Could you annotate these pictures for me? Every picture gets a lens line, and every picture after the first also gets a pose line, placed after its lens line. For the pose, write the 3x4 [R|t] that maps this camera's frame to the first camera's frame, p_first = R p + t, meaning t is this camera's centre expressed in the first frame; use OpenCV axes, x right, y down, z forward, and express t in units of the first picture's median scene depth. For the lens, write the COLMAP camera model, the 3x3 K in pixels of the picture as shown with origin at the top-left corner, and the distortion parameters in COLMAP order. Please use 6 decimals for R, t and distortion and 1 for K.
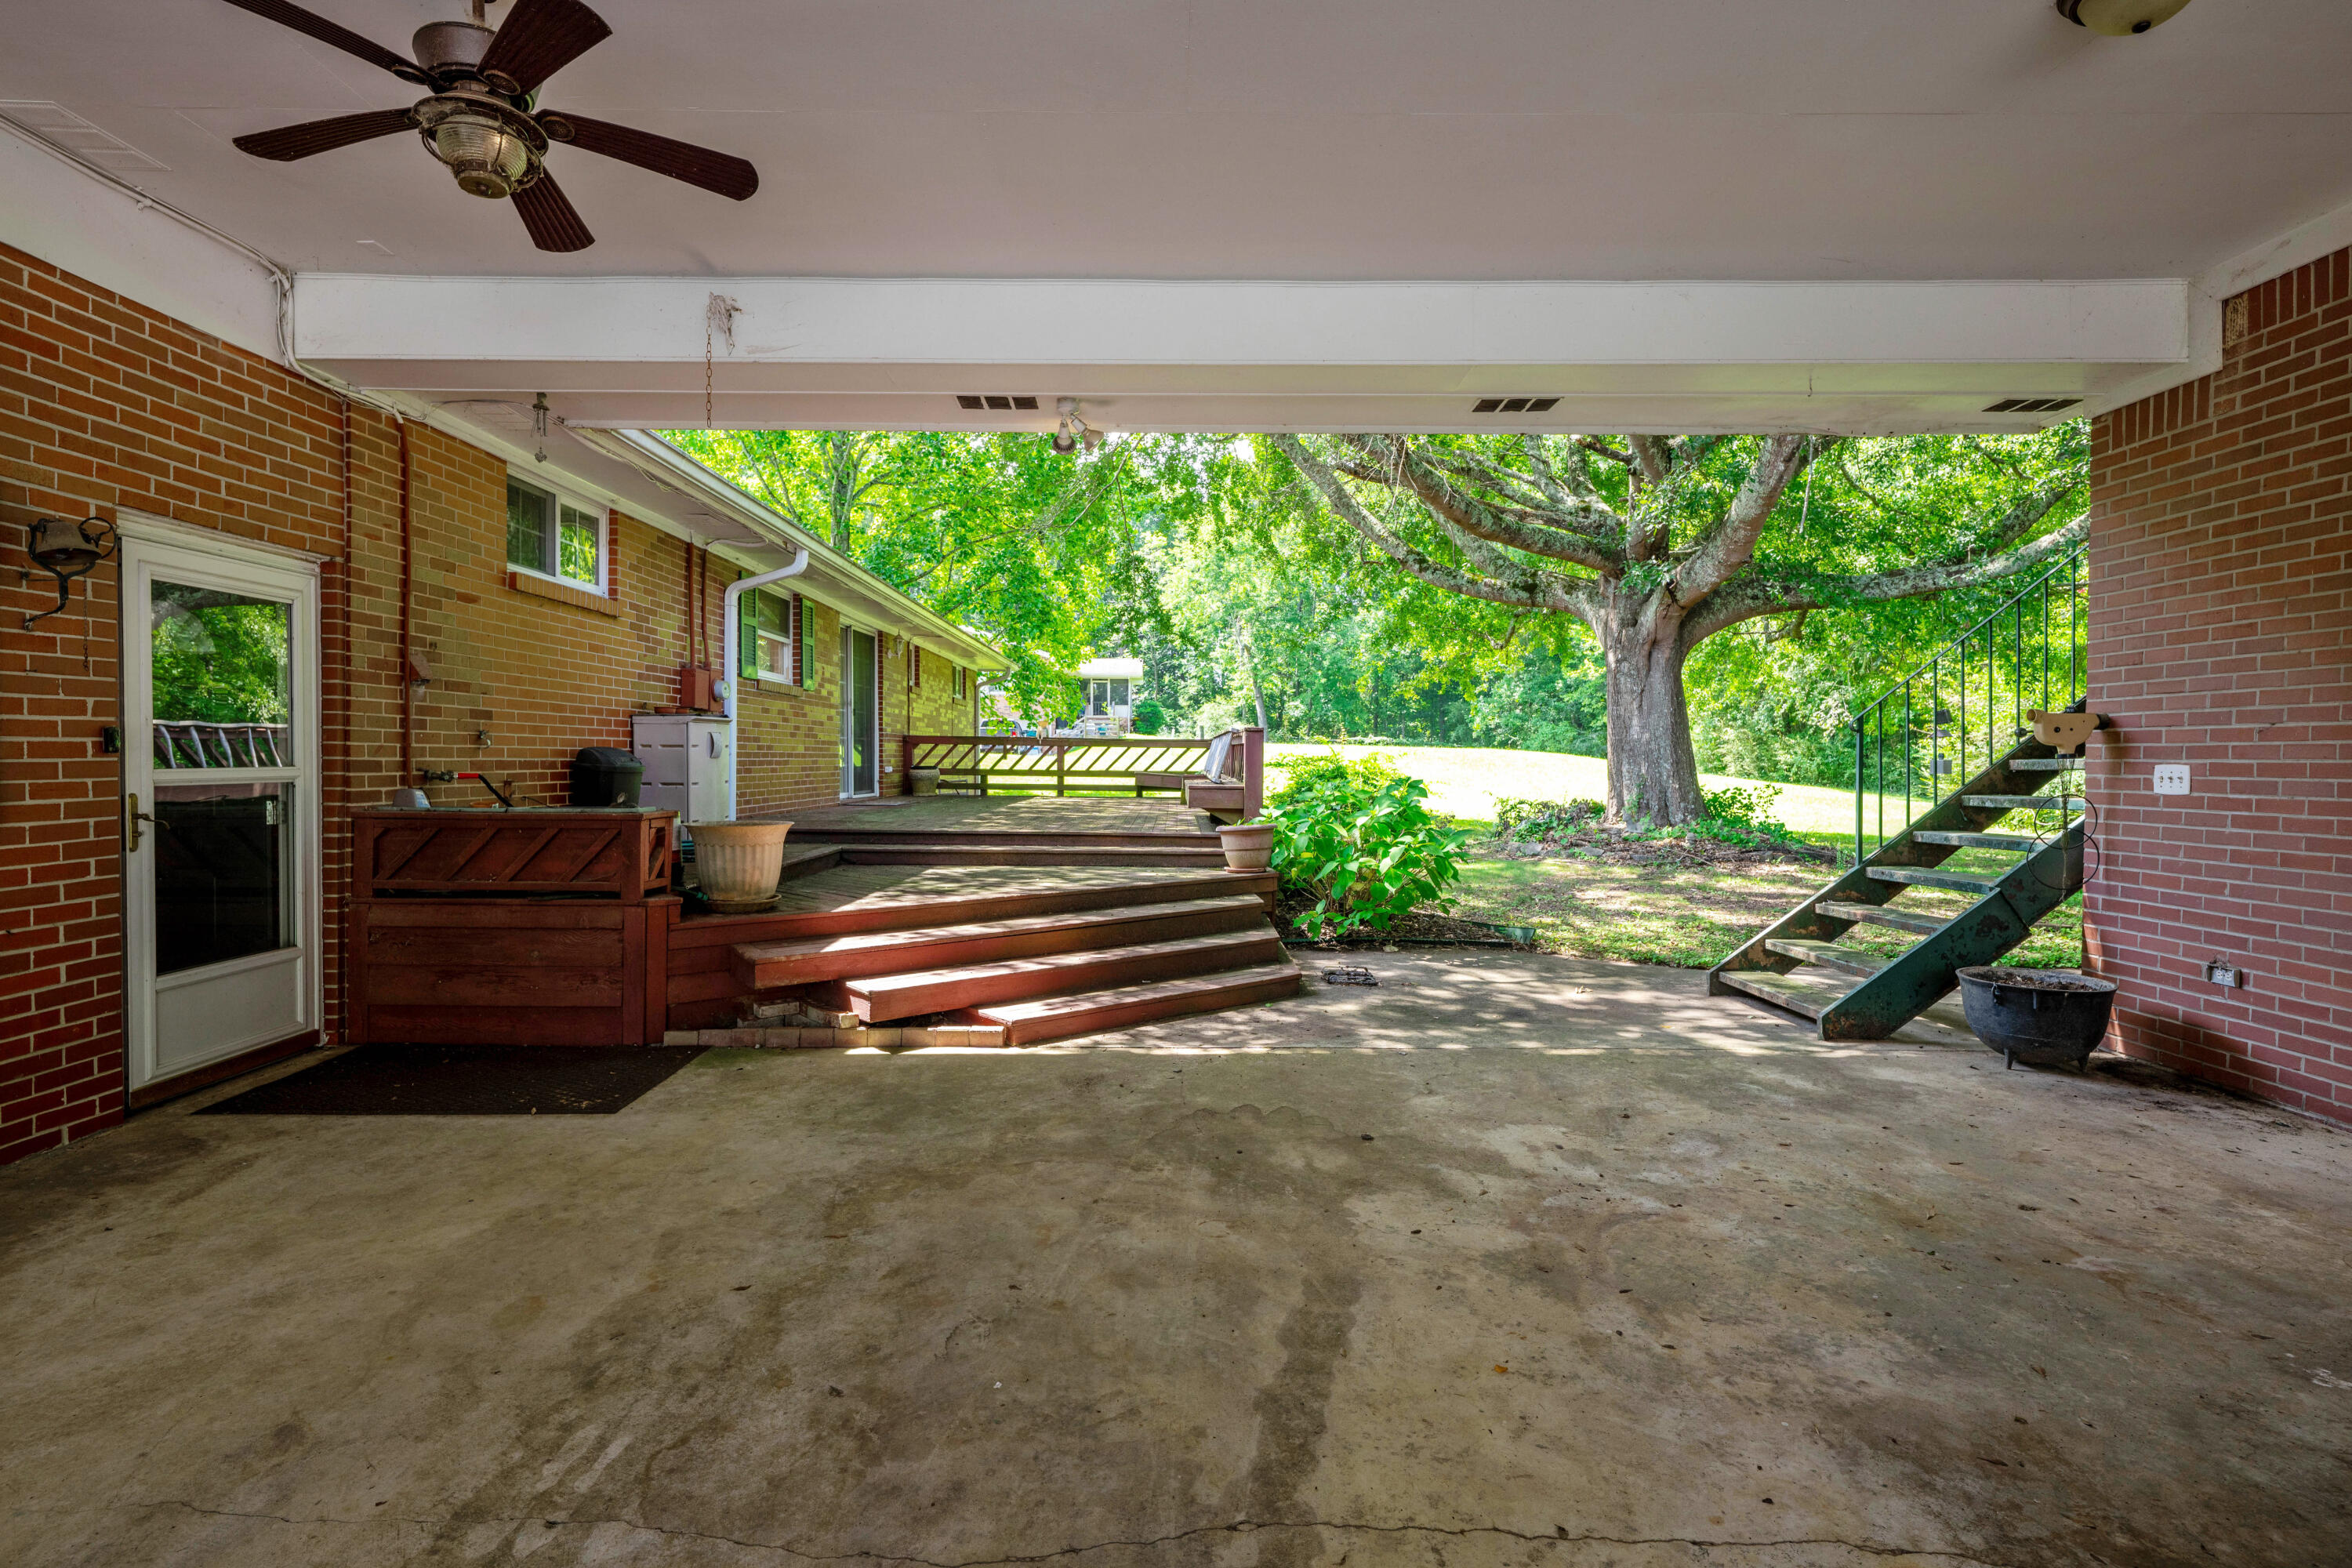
lens RADIAL K [[1154.2, 0, 1174.3], [0, 1154.2, 775.6], [0, 0, 1]] dist [-0.000748, -0.000103]
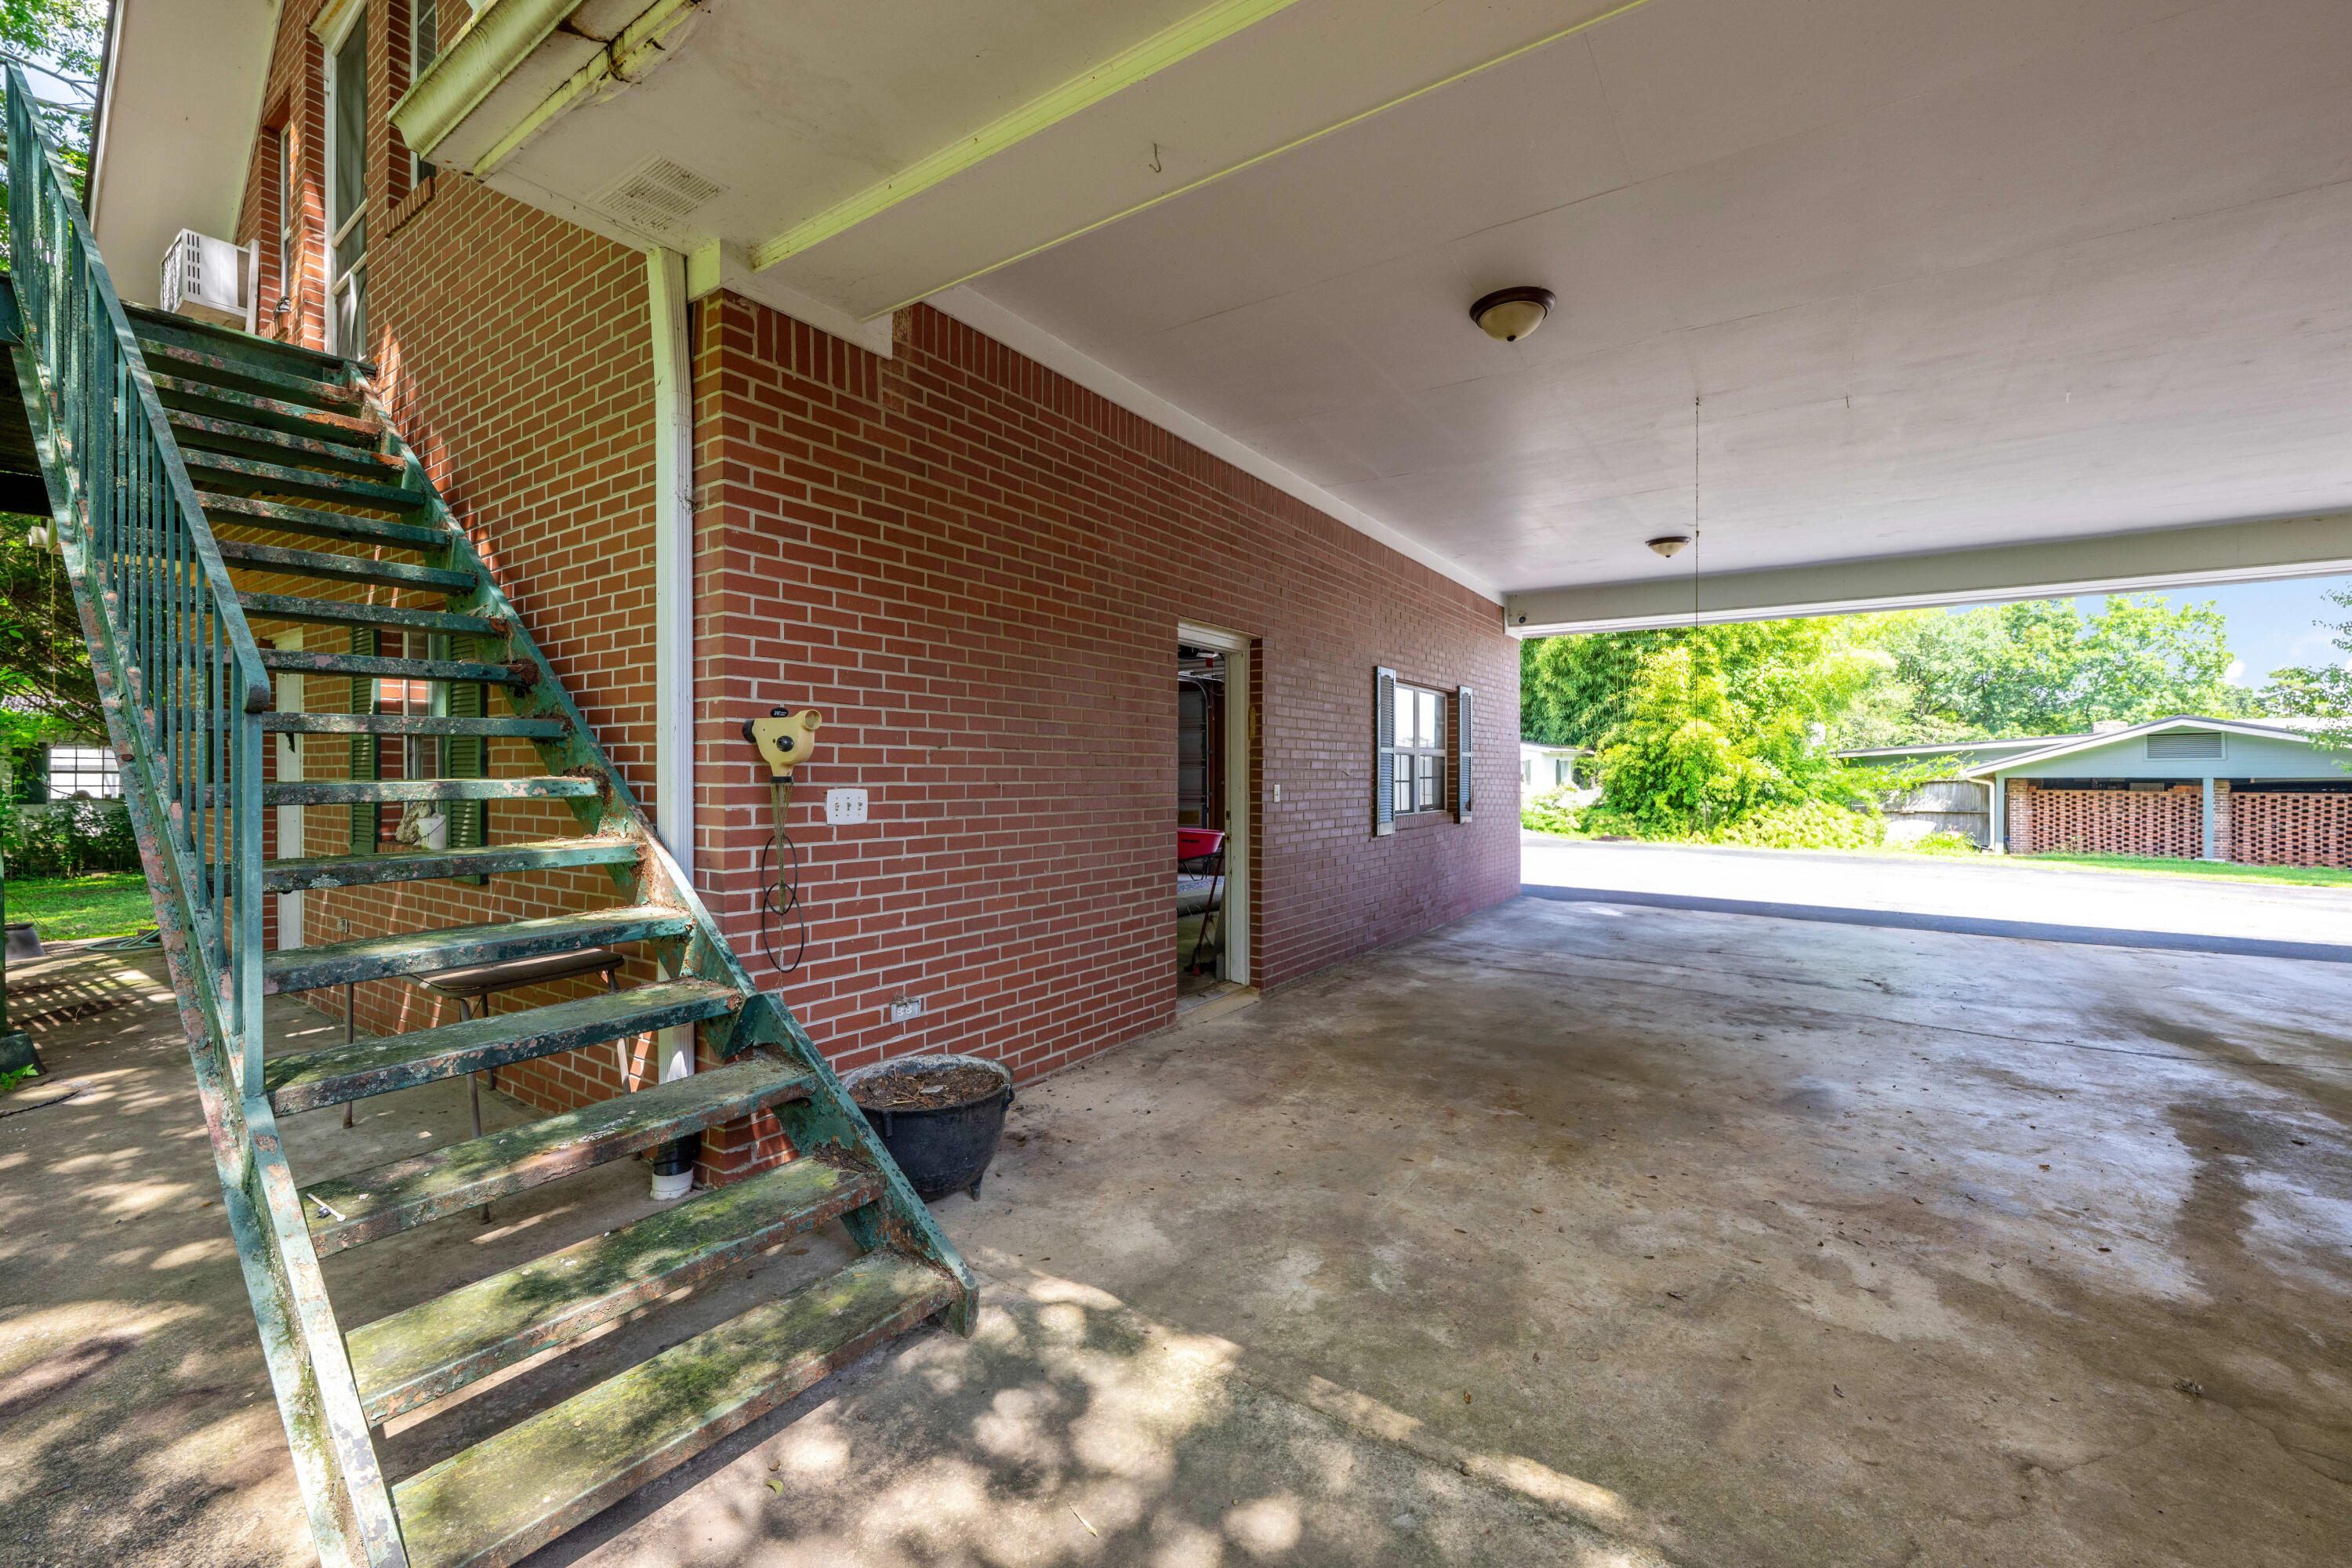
lens RADIAL K [[948.2, 0, 1175.2], [0, 948.2, 778.9], [0, 0, 1]] dist [-0.000829, -0.000020]
pose [[-0.819147, -0.010205, 0.573493, 0.350423], [0.000394, 0.999831, 0.018355, -0.037818], [-0.573584, 0.015261, -0.819004, 1.853969]]
